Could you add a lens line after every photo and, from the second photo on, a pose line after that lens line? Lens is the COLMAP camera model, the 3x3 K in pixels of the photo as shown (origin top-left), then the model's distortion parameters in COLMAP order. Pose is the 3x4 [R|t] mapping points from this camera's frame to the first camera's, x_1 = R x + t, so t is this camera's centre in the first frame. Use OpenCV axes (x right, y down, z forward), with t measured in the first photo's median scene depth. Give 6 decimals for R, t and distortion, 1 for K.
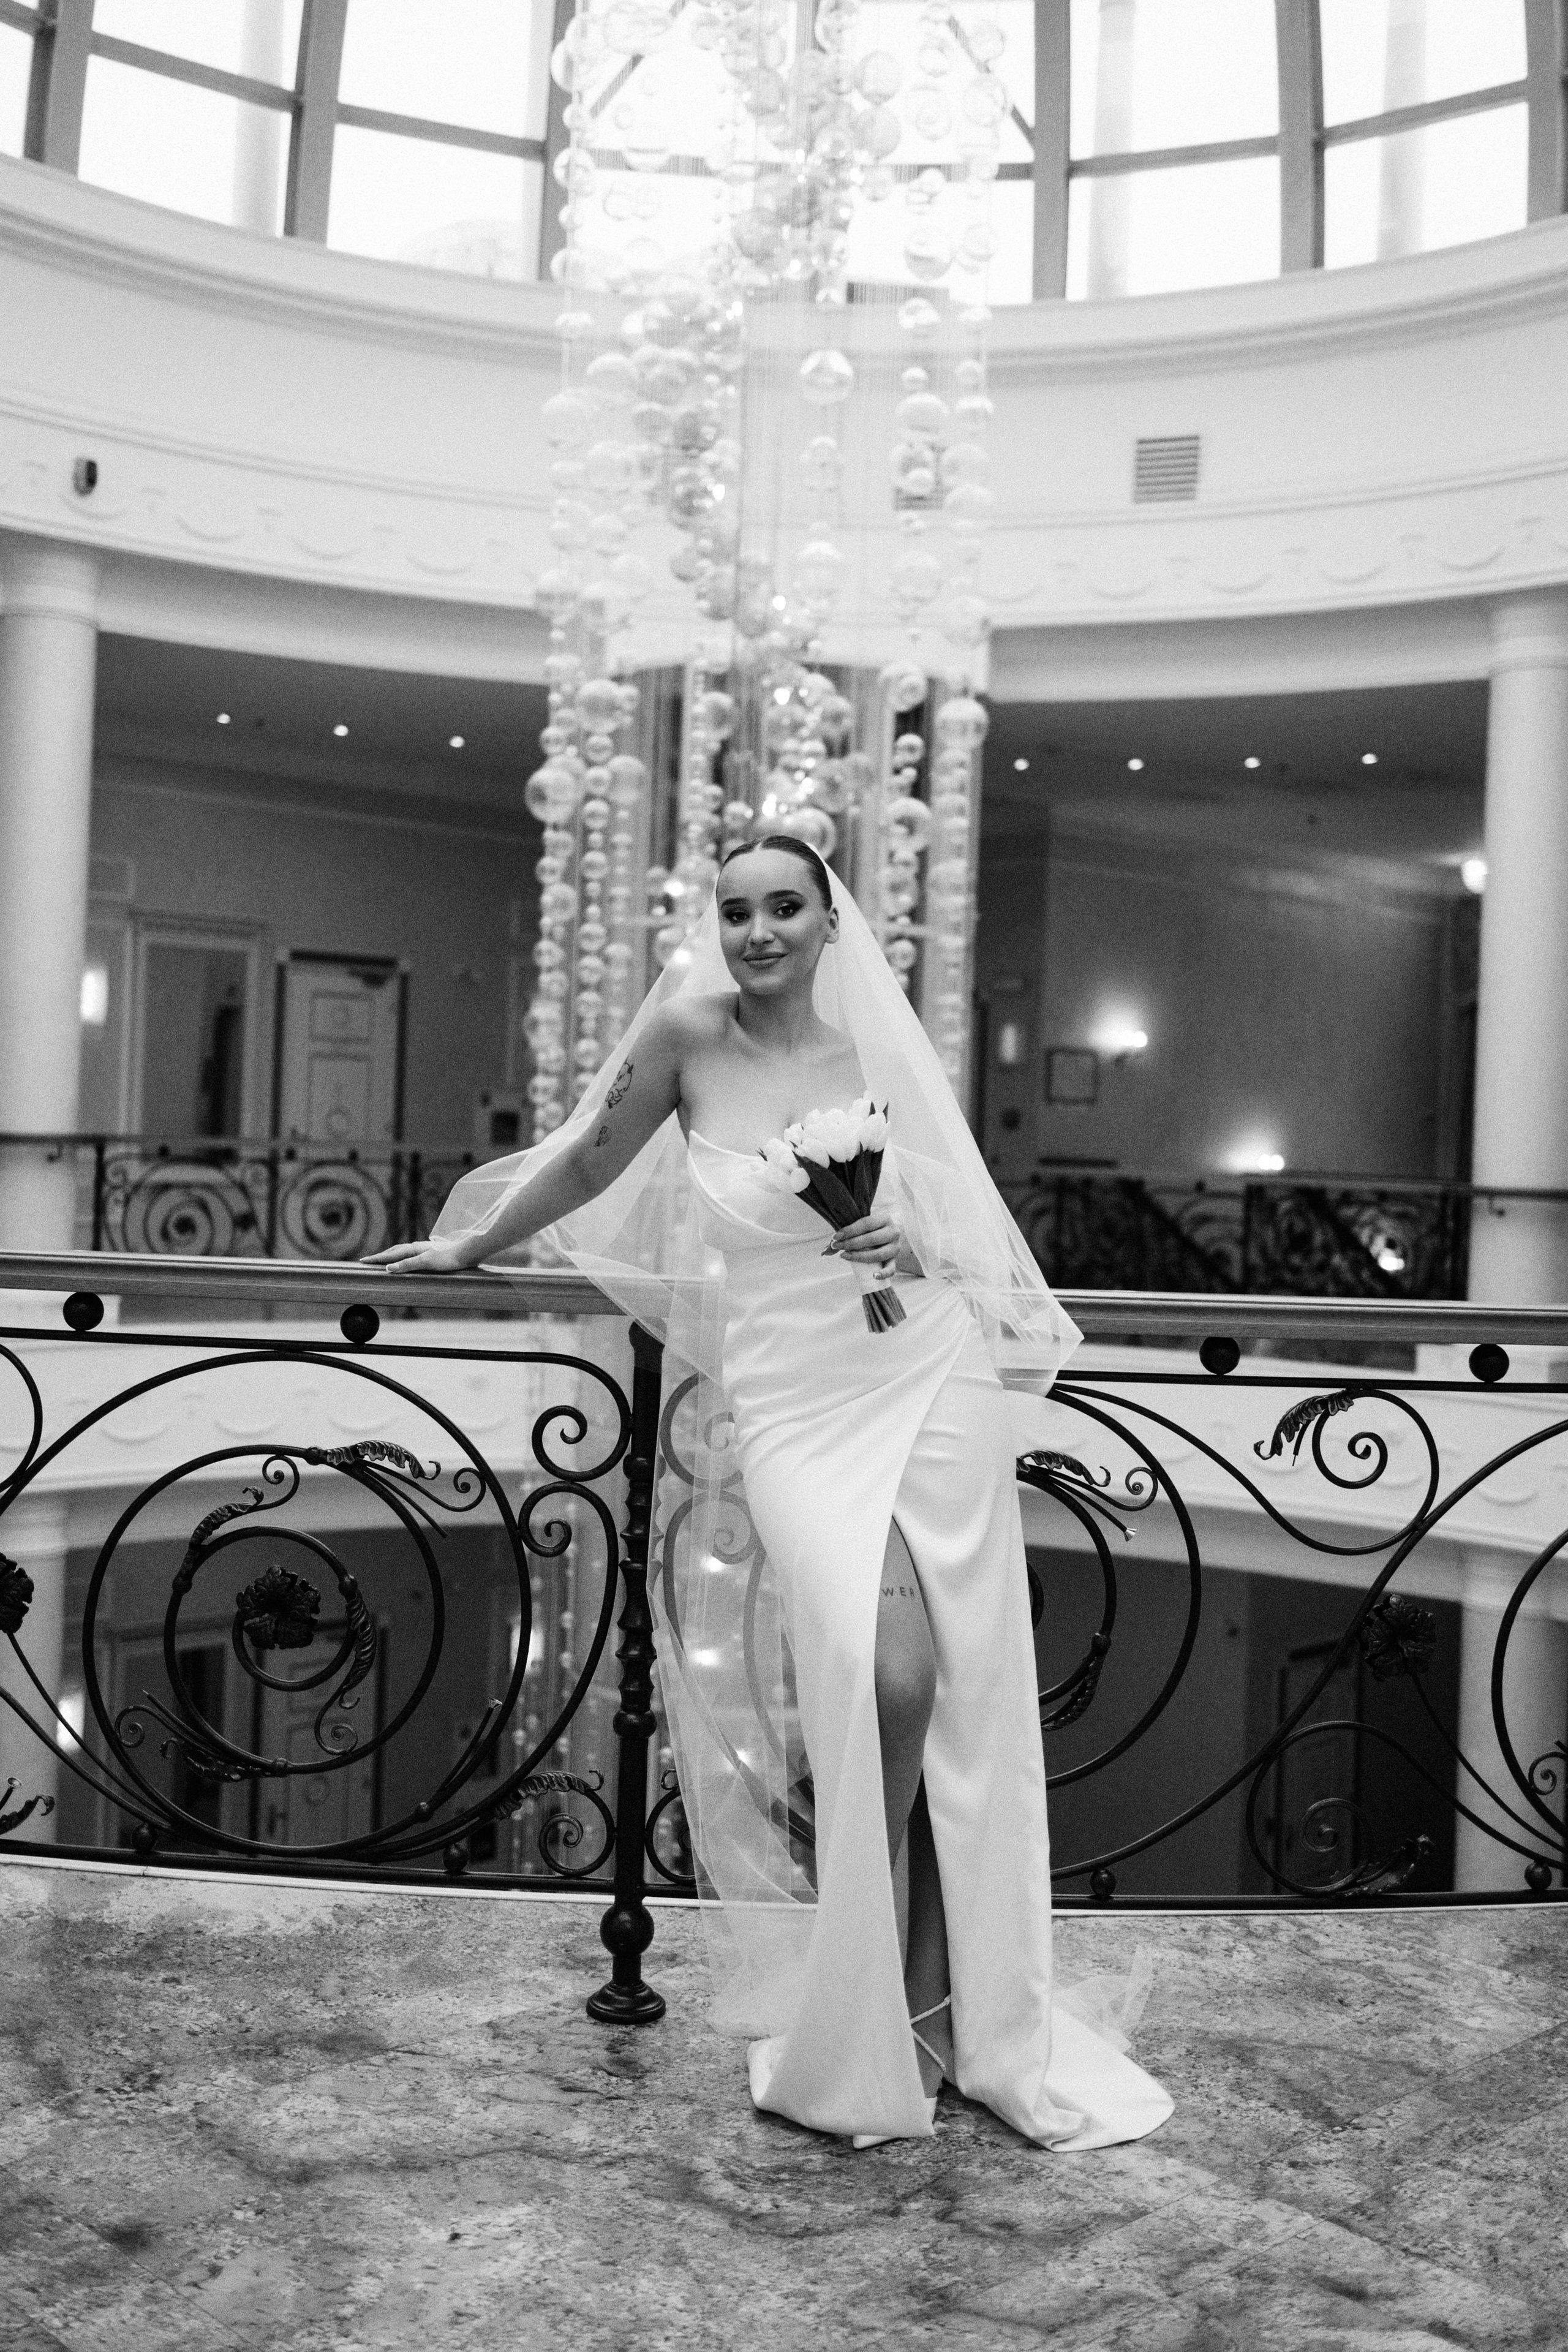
lens RADIAL K [[2402.9, 0, 784.0], [0, 2402.9, 1176.0], [0, 0, 1]] dist [0.080109, 0.005972]
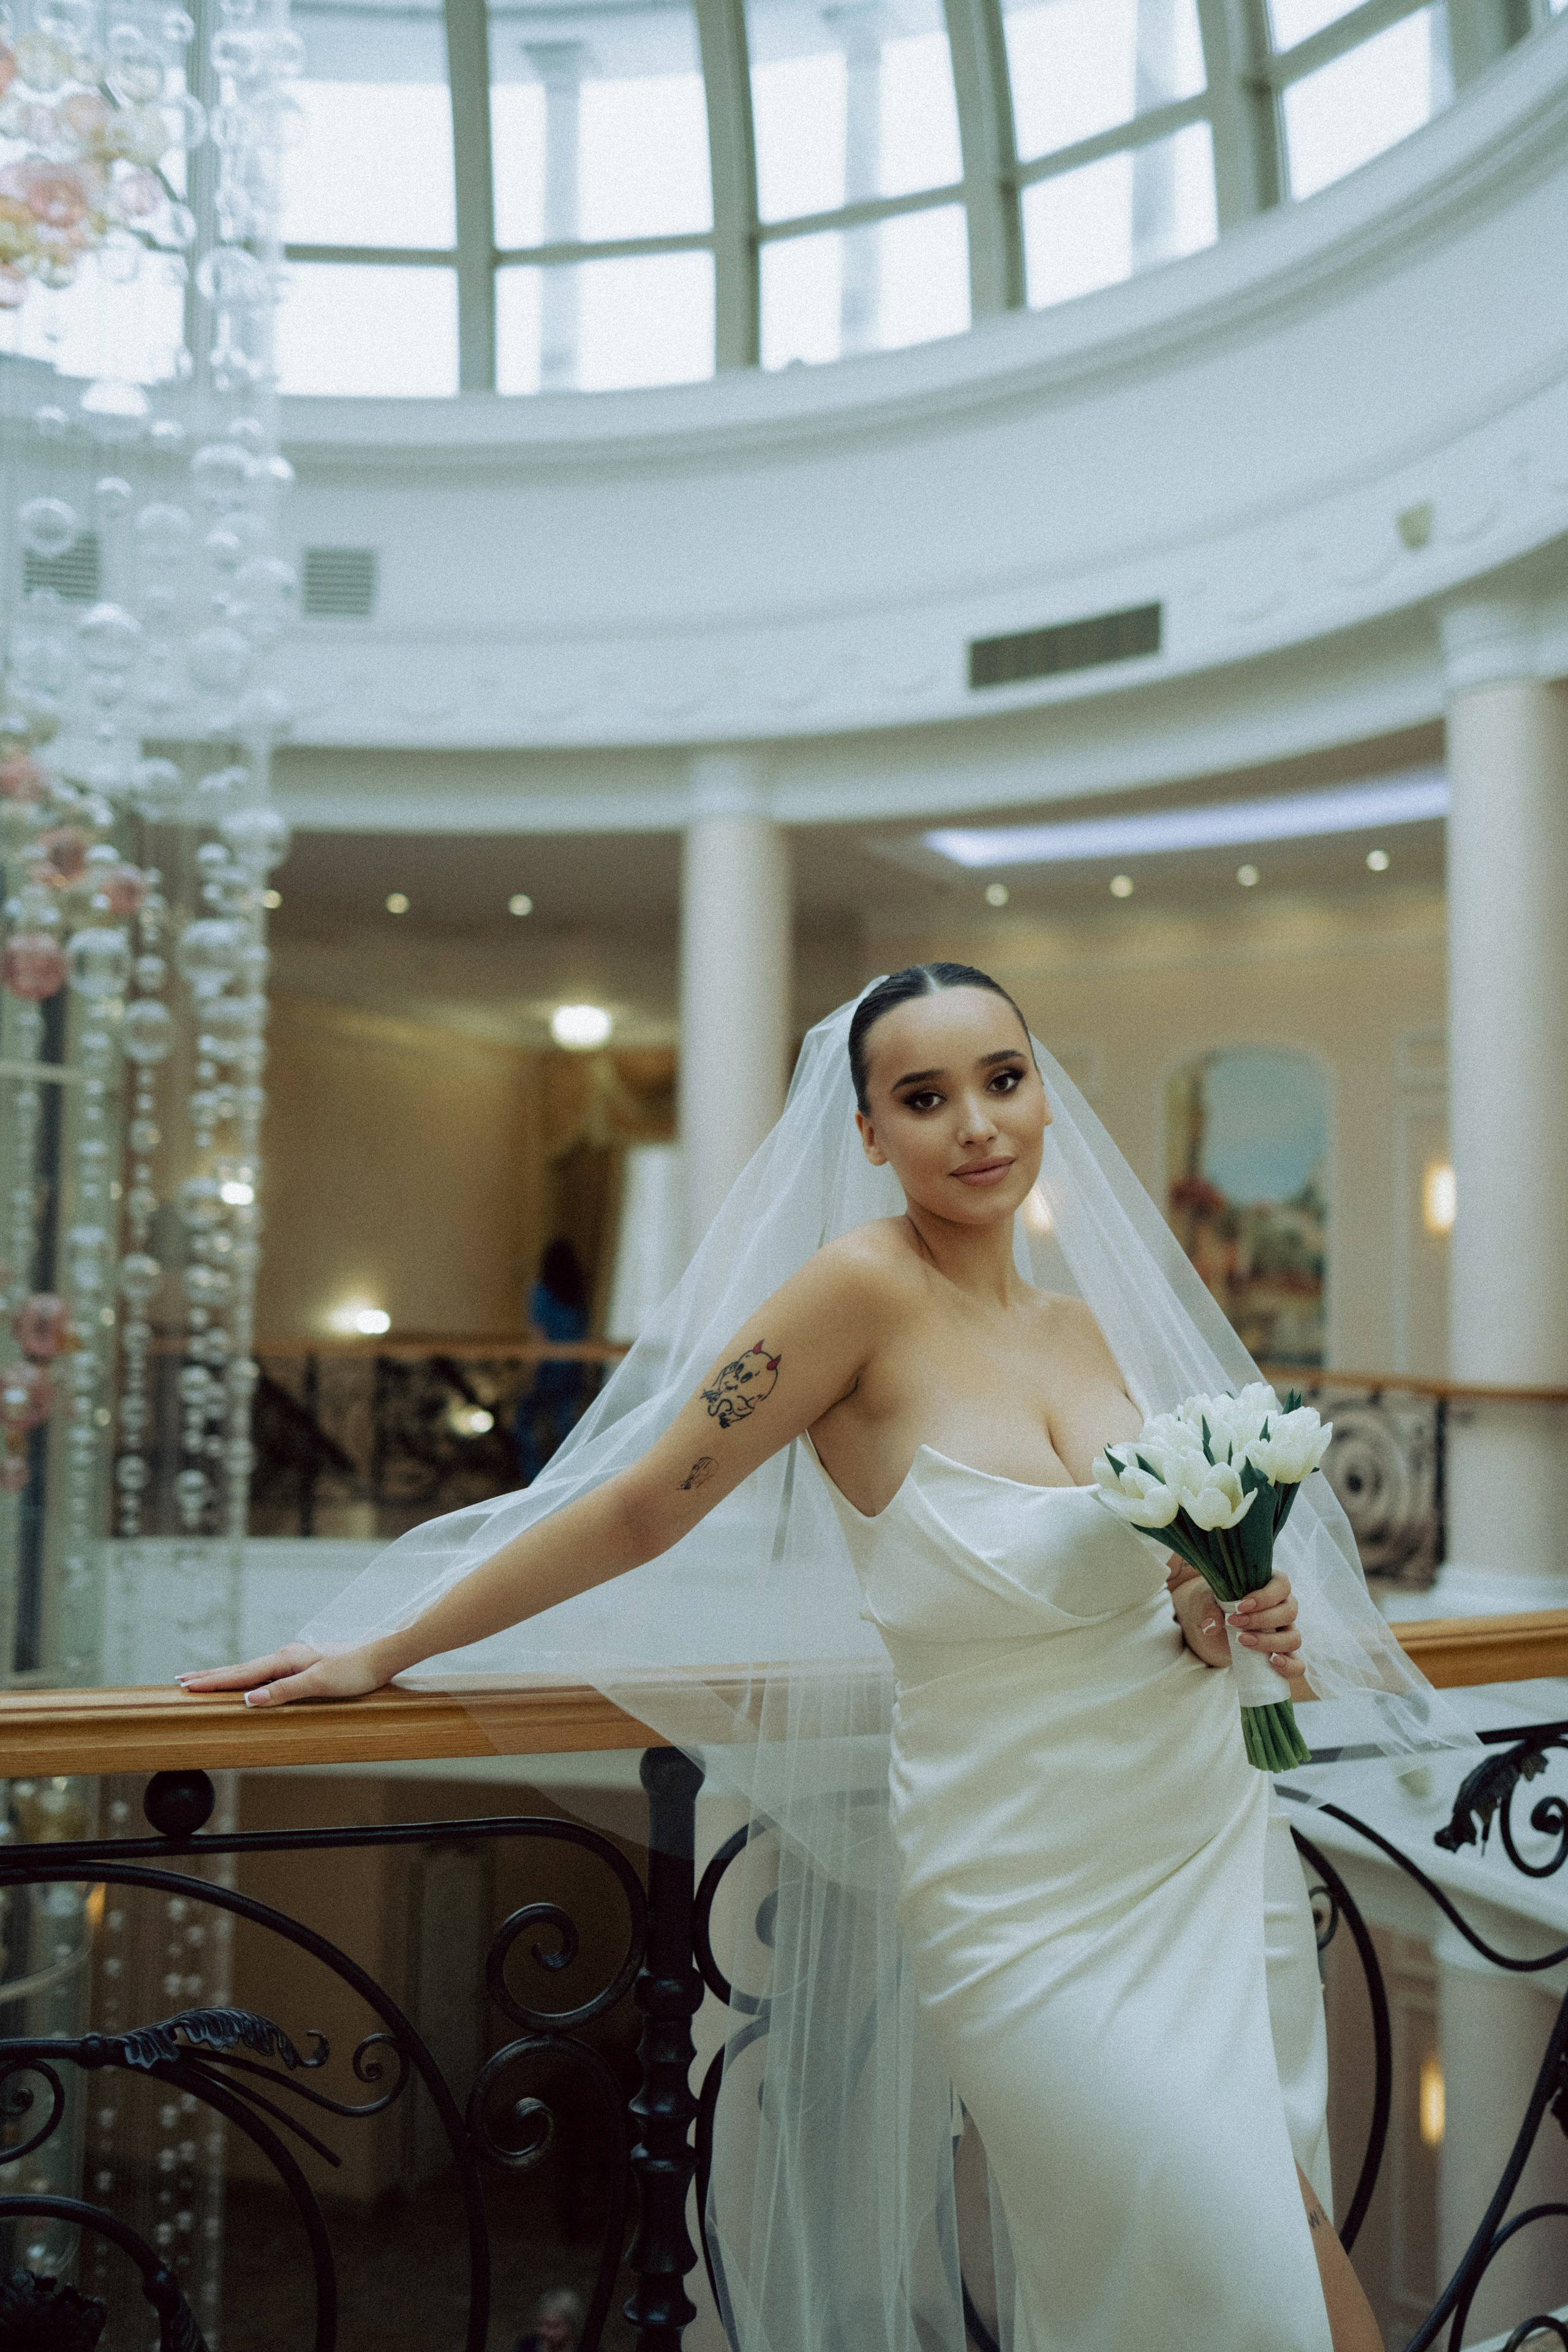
lens RADIAL K [[2402.9, 0, 784.0], [0, 2402.9, 1176.0], [0, 0, 1]] dist [0.080109, 0.005972]
pose [[0.906306, -0.000068, 0.422622, -0.288250], [0.024869, 0.998276, -0.053170, -0.050896], [-0.421890, 0.058698, 0.904745, 0.420660]]
